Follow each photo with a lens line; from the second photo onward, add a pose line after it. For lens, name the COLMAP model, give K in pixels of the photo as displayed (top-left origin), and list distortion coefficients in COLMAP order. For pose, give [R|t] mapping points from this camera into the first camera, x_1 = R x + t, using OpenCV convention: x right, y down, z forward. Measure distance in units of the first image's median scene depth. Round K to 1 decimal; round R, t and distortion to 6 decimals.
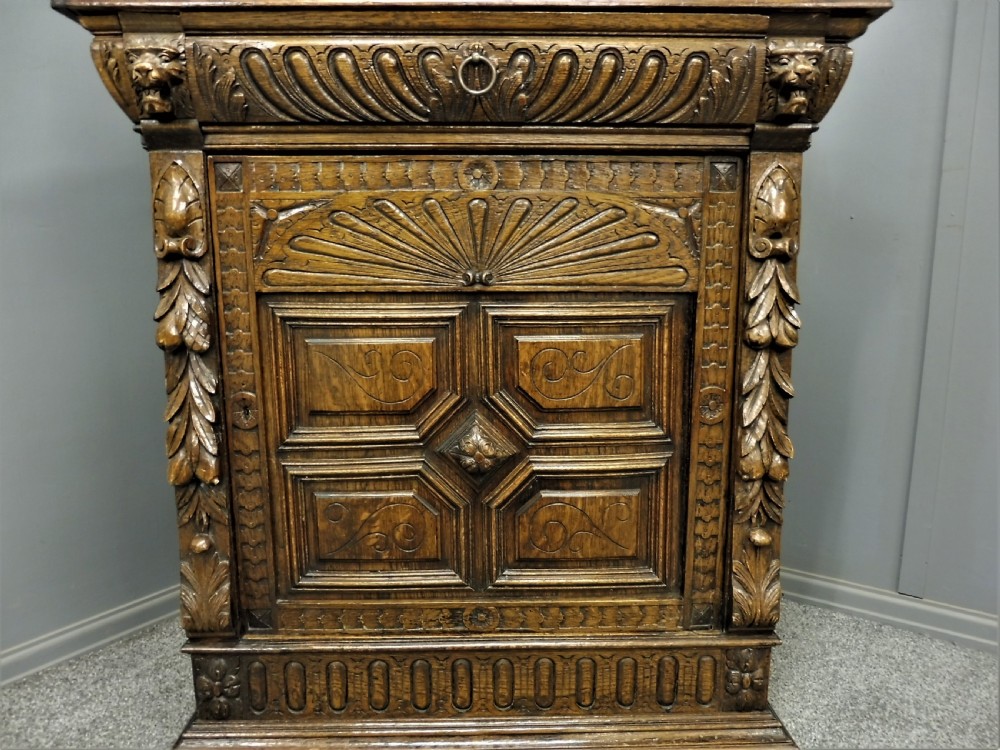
lens RADIAL K [[723.7, 0, 500.6], [0, 723.7, 386.0], [0, 0, 1]] dist [-0.048479, 0.030347]
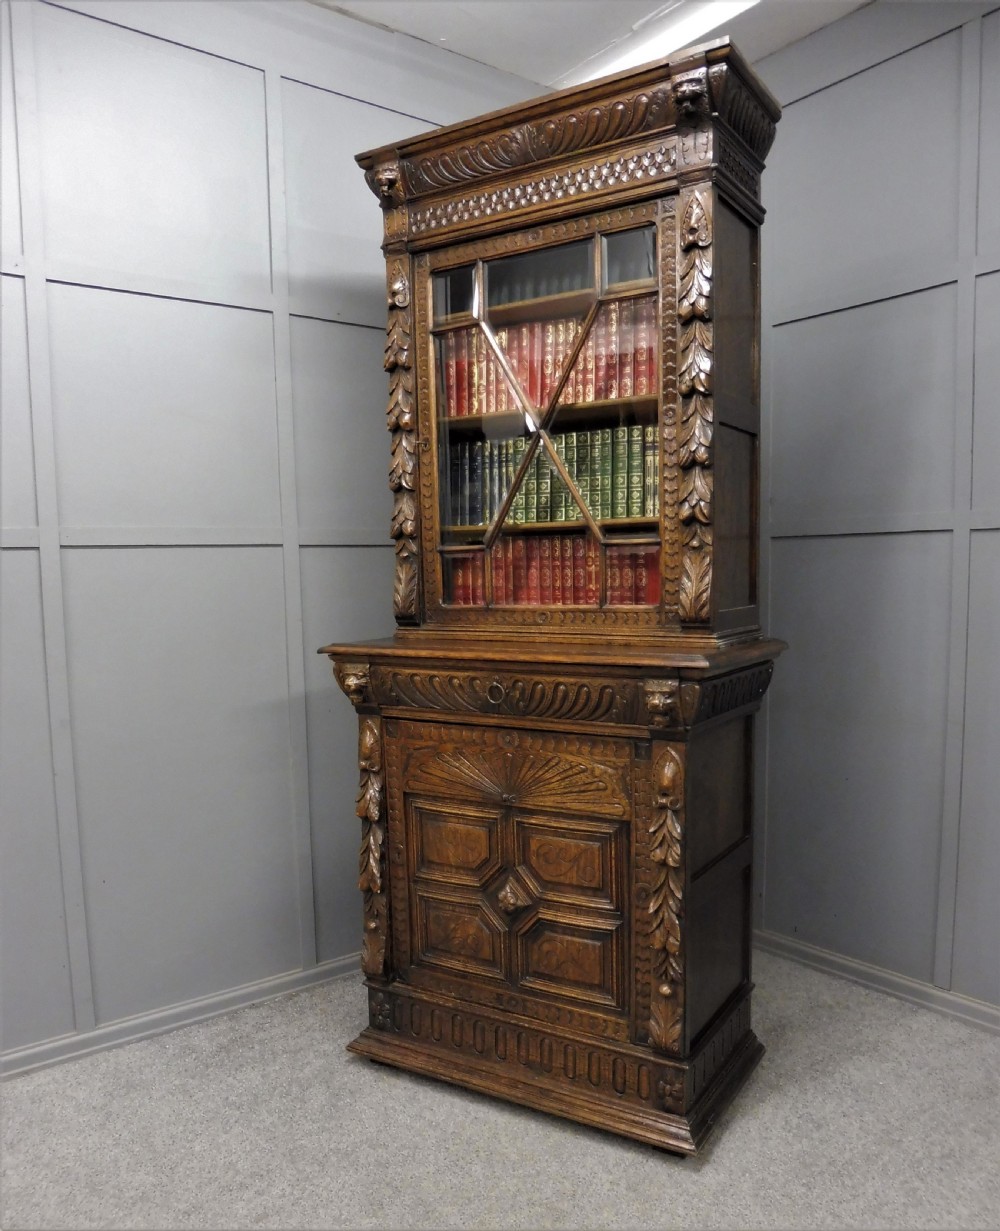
lens RADIAL K [[992.5, 0, 482.5], [0, 992.5, 676.5], [0, 0, 1]] dist [-0.036312, 0.013363]
pose [[0.830545, 0.047161, -0.554951, 1.170558], [-0.076491, 0.996625, -0.029781, -0.351900], [0.551673, 0.067184, 0.831350, -0.967903]]
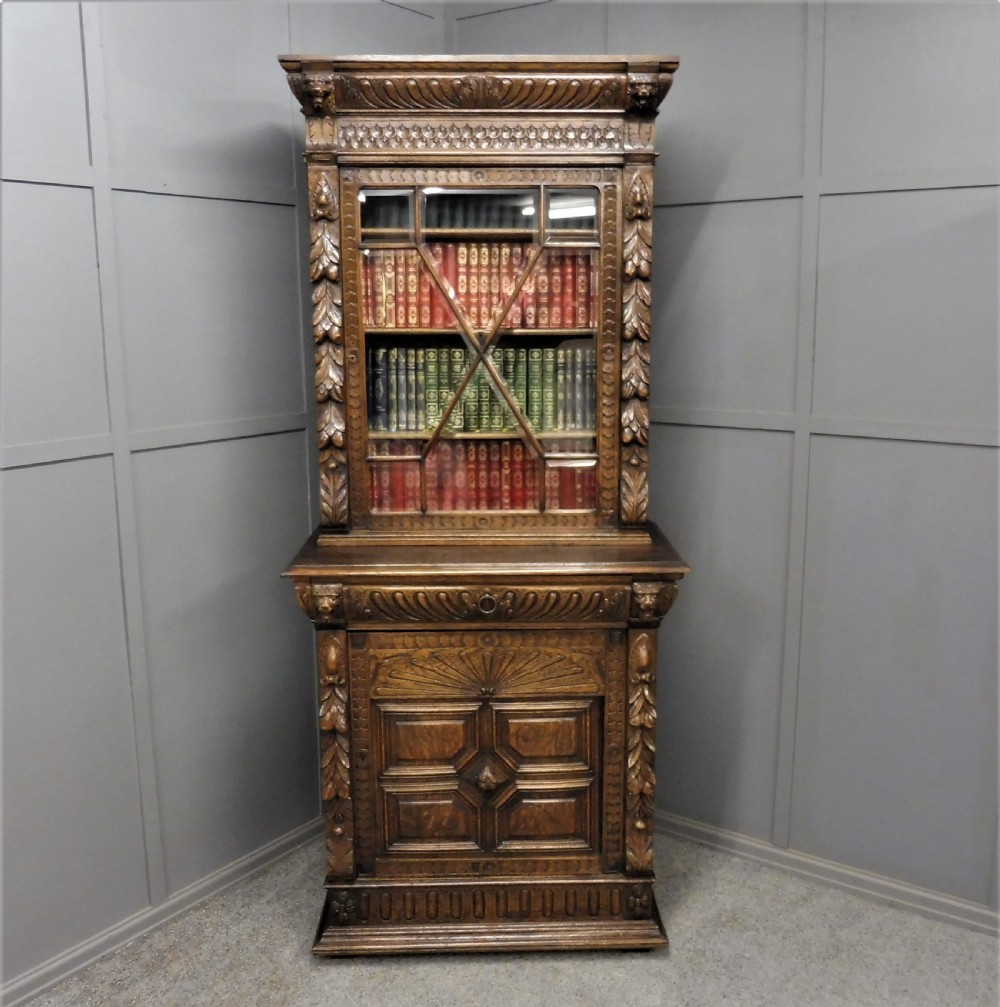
lens RADIAL K [[1053.6, 0, 513.8], [0, 1053.6, 500.0], [0, 0, 1]] dist [-0.017987, 0.000000]
pose [[0.999980, -0.001183, 0.006255, 0.019847], [0.001087, 0.999884, 0.015221, -0.677675], [-0.006273, -0.015214, 0.999865, -1.718082]]
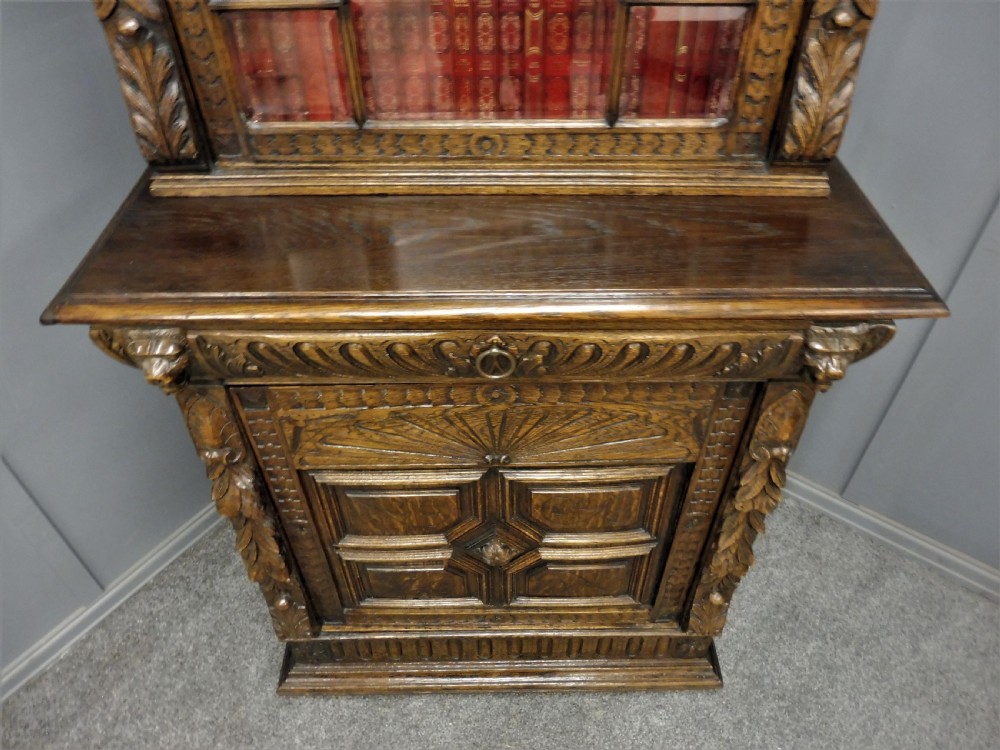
lens RADIAL K [[723.7, 0, 499.9], [0, 723.7, 376.8], [0, 0, 1]] dist [-0.048479, 0.030347]
pose [[0.999927, 0.006898, -0.009907, -0.015647], [-0.000100, 0.825381, 0.564575, -0.850785], [0.012072, -0.564533, 0.825322, 0.164648]]
